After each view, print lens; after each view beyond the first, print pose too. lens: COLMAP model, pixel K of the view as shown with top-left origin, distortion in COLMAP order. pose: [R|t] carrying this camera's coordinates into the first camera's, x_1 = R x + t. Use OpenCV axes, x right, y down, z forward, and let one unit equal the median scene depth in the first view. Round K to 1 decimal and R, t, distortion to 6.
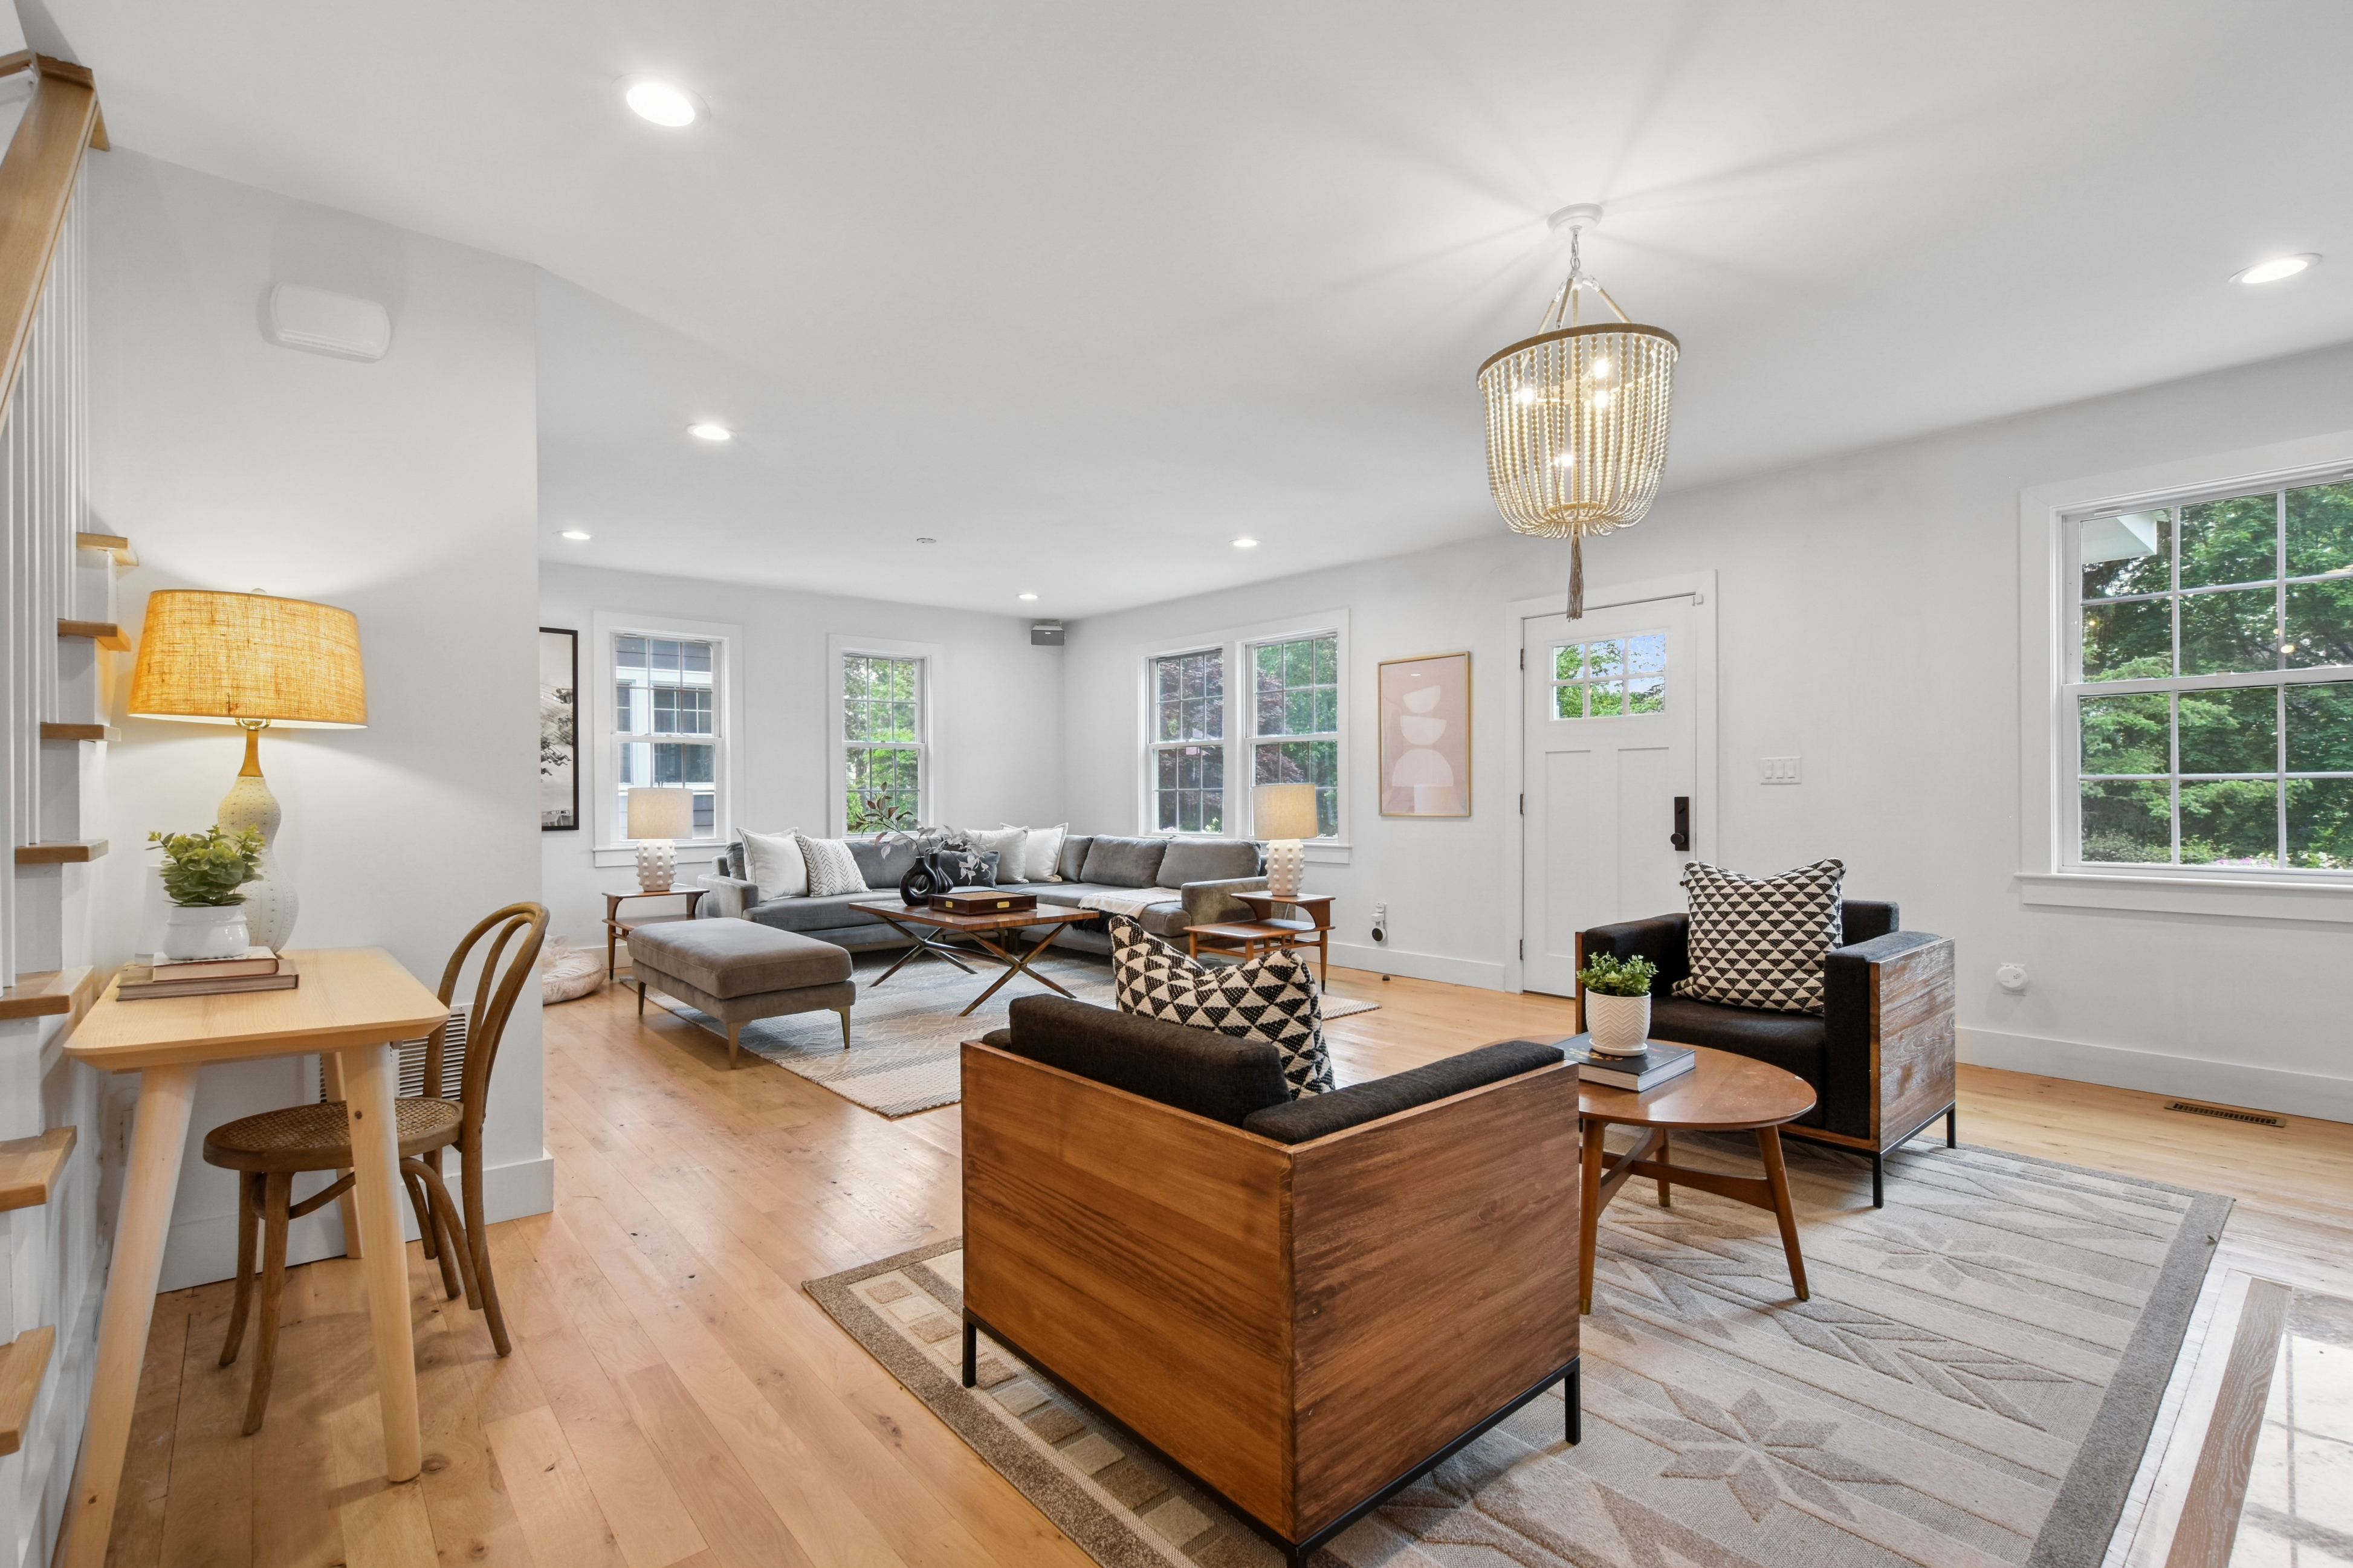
lens RADIAL K [[1056.6, 0, 1176.5], [0, 1056.6, 784.0], [0, 0, 1]] dist [-0.003899, -0.000133]
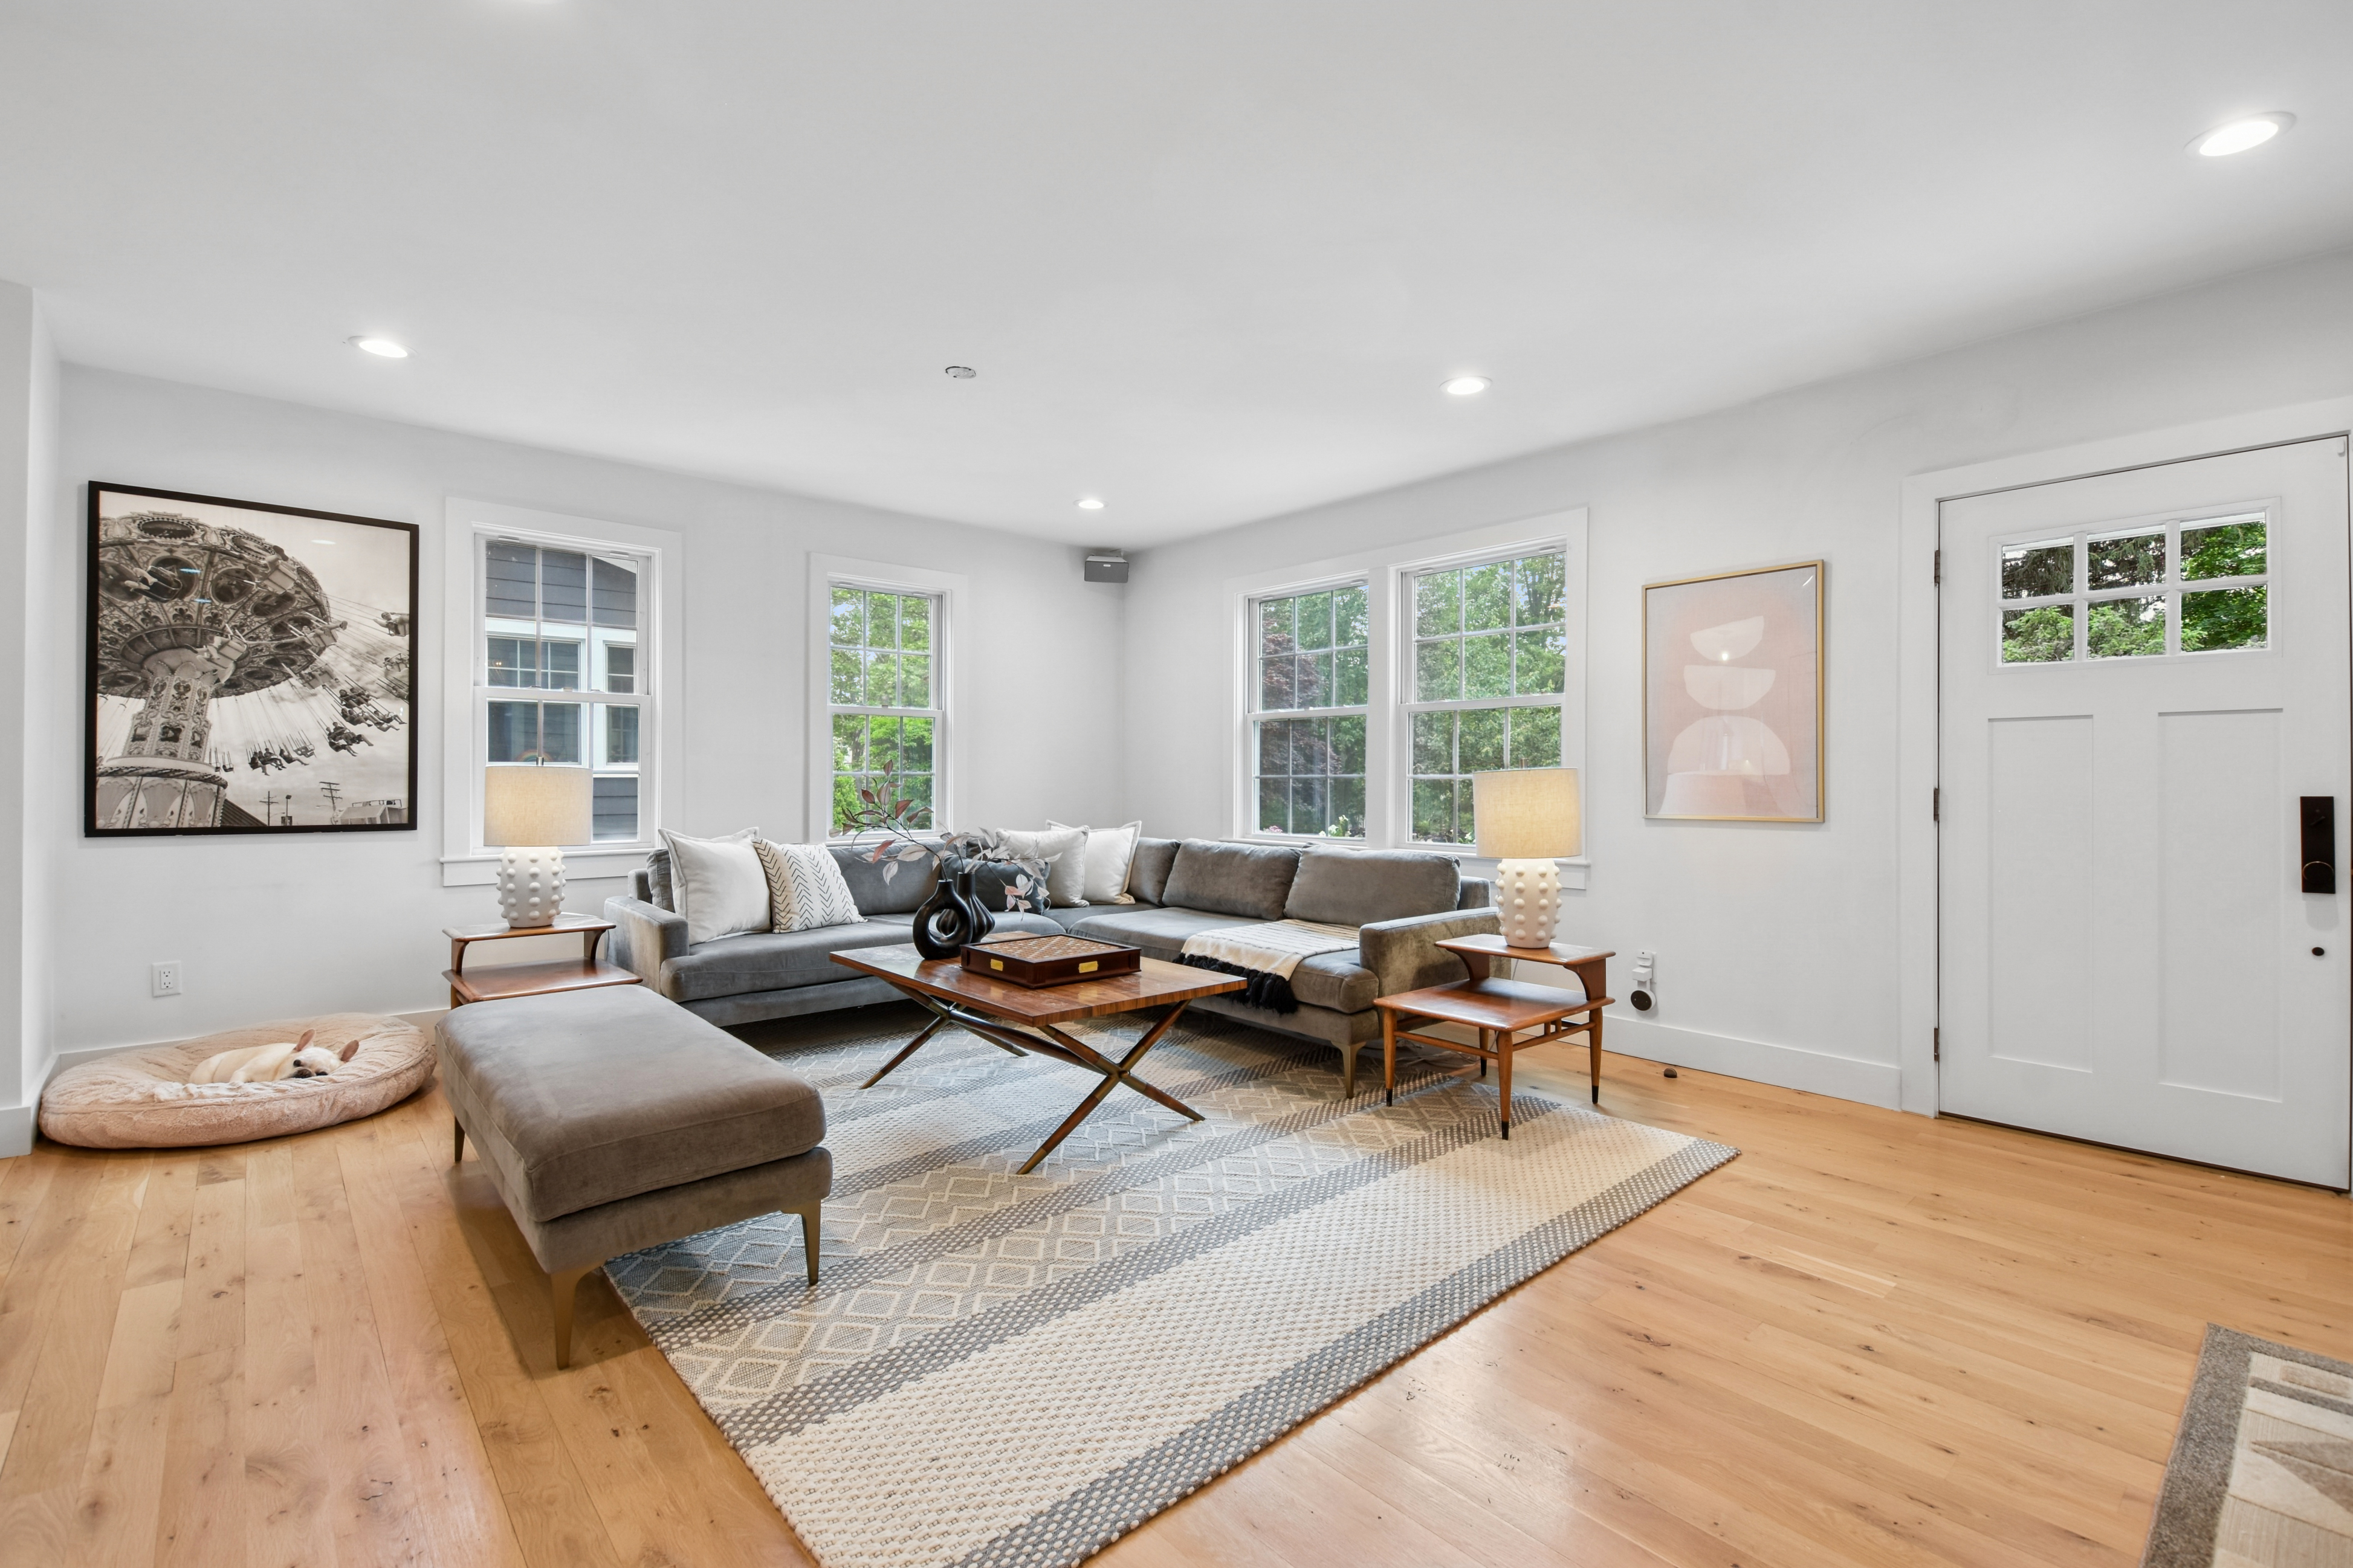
lens RADIAL K [[1039.3, 0, 1178.0], [0, 1039.3, 773.6], [0, 0, 1]] dist [0.003154, -0.000065]
pose [[0.999937, 0.008507, 0.007300, -0.100994], [-0.008526, 0.999960, 0.002564, 0.002932], [-0.007278, -0.002627, 0.999970, 0.352830]]
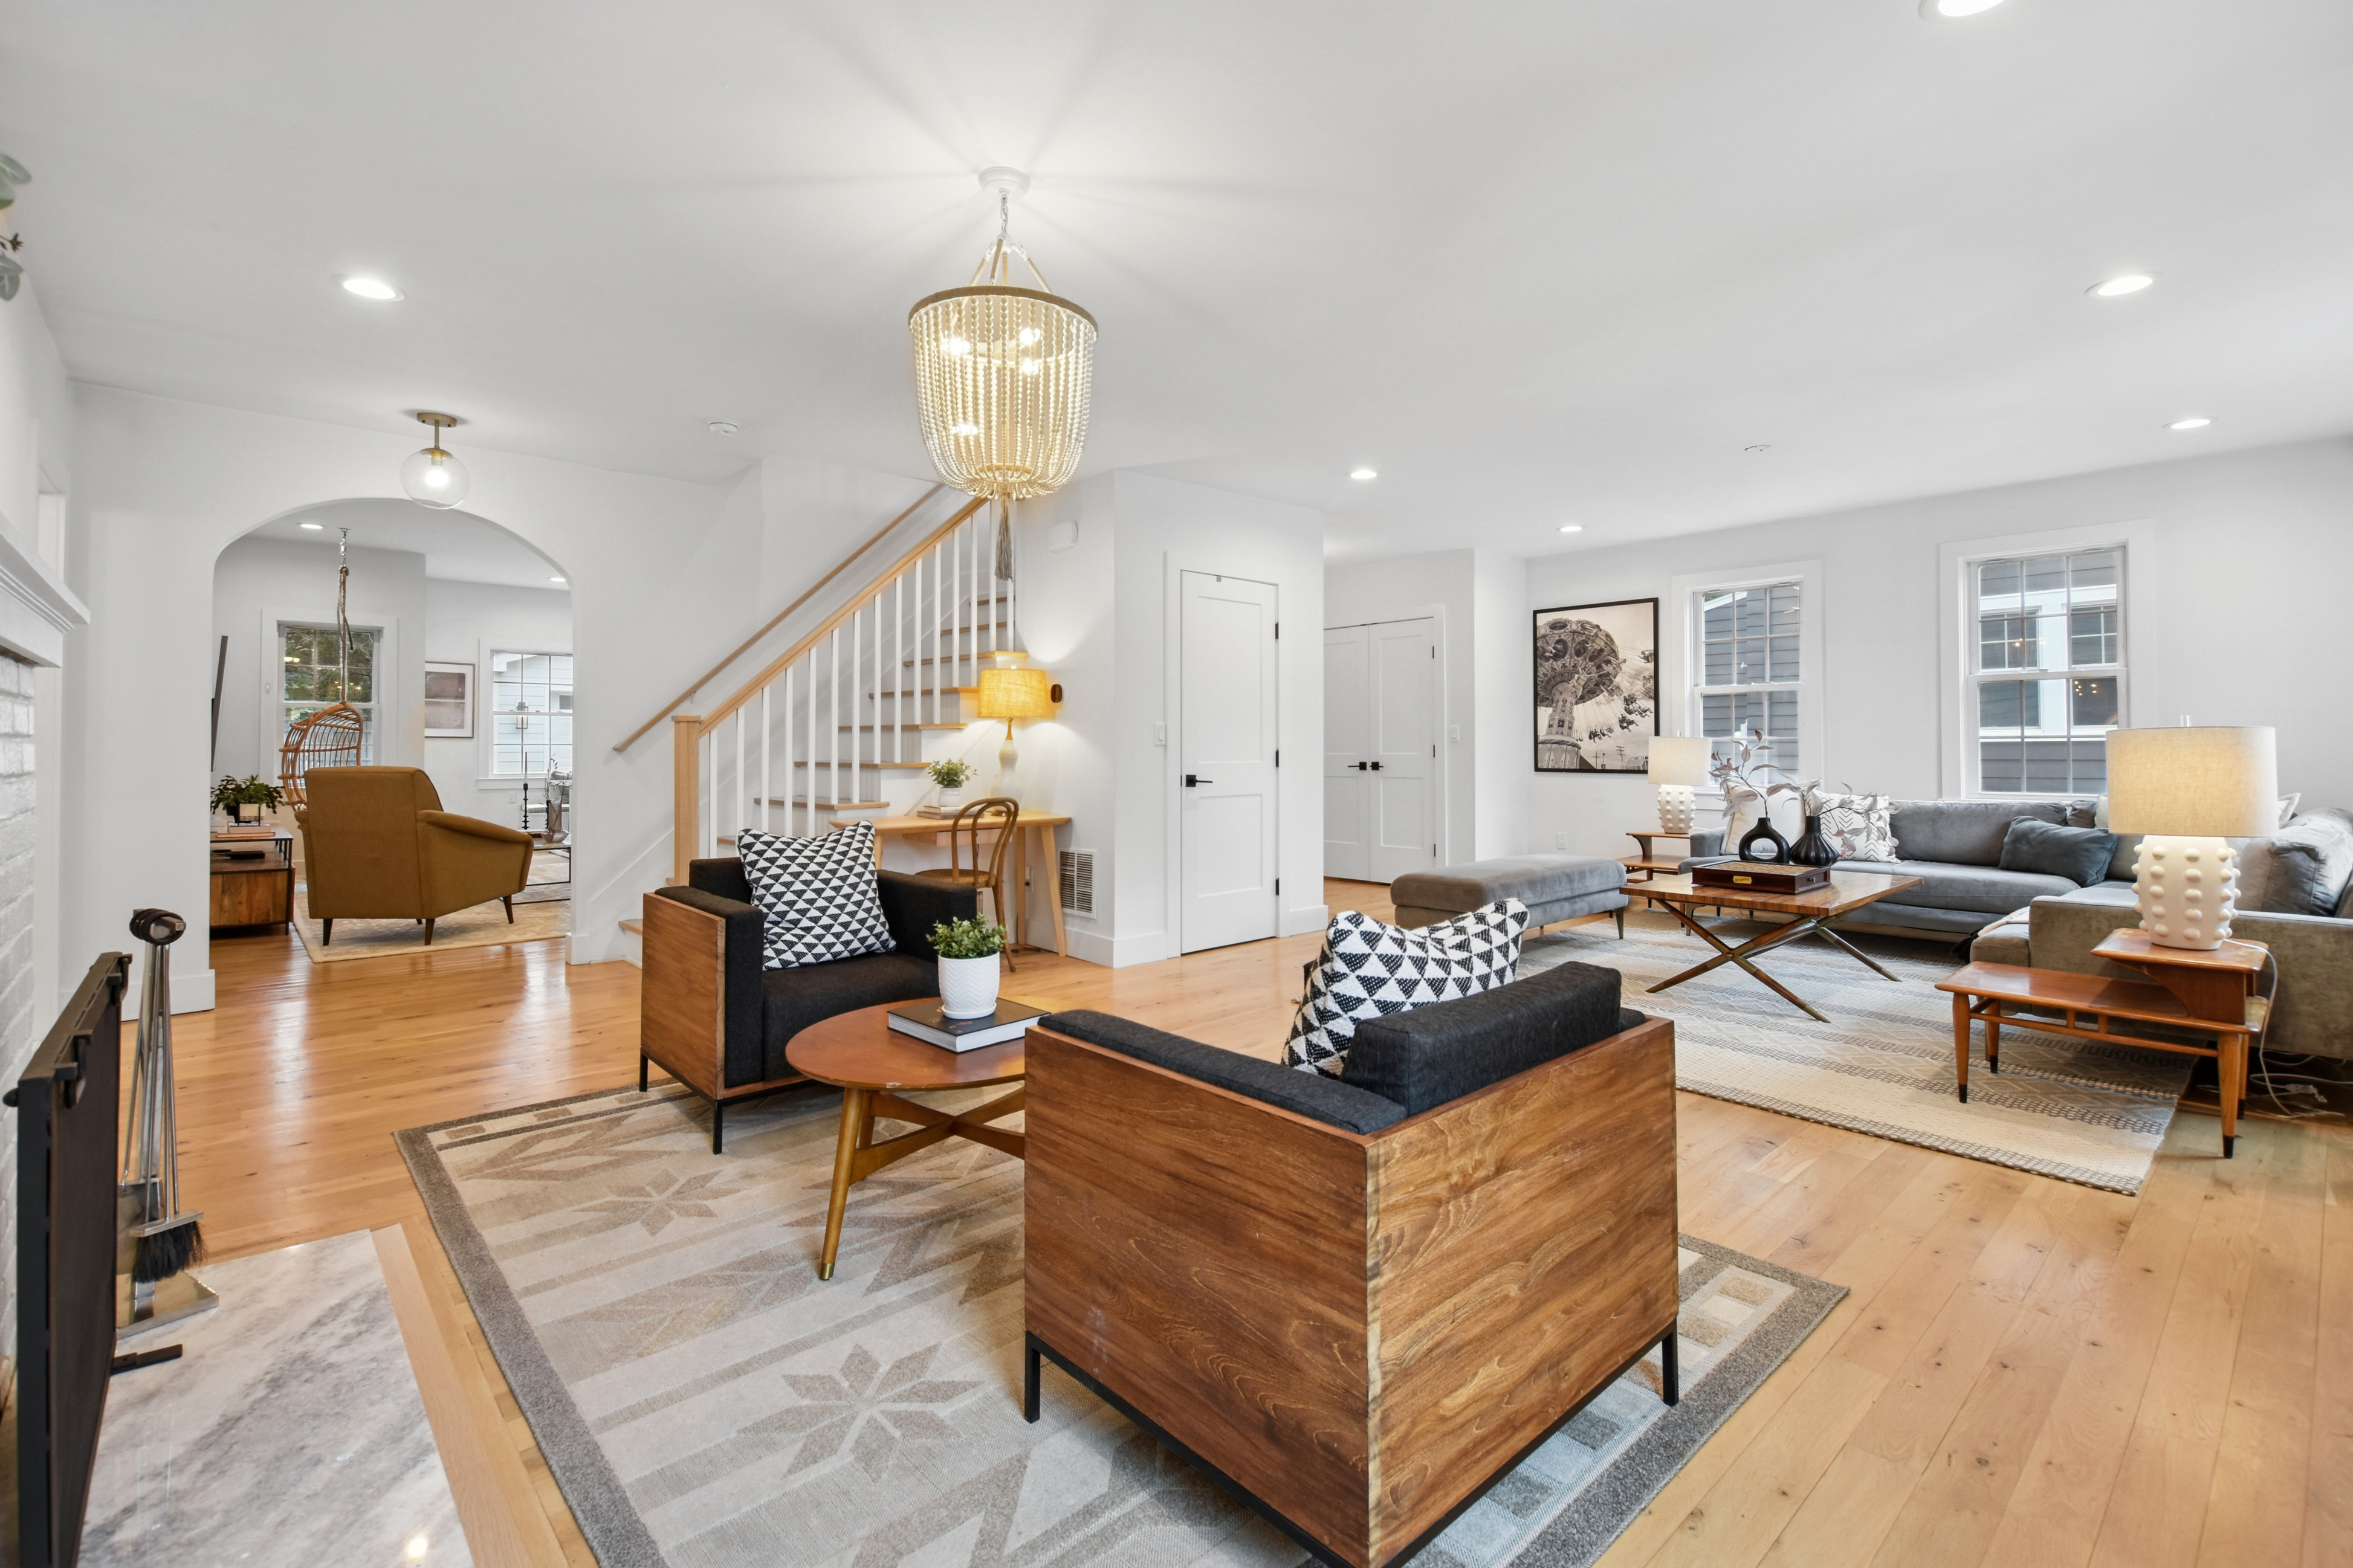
lens RADIAL K [[1063.0, 0, 1175.5], [0, 1063.0, 725.8], [0, 0, 1]] dist [0.003616, 0.000280]
pose [[0.019401, -0.011425, -0.999747, 0.560788], [0.013936, 0.999841, -0.011155, -0.002533], [0.999715, -0.013716, 0.019557, 0.462220]]
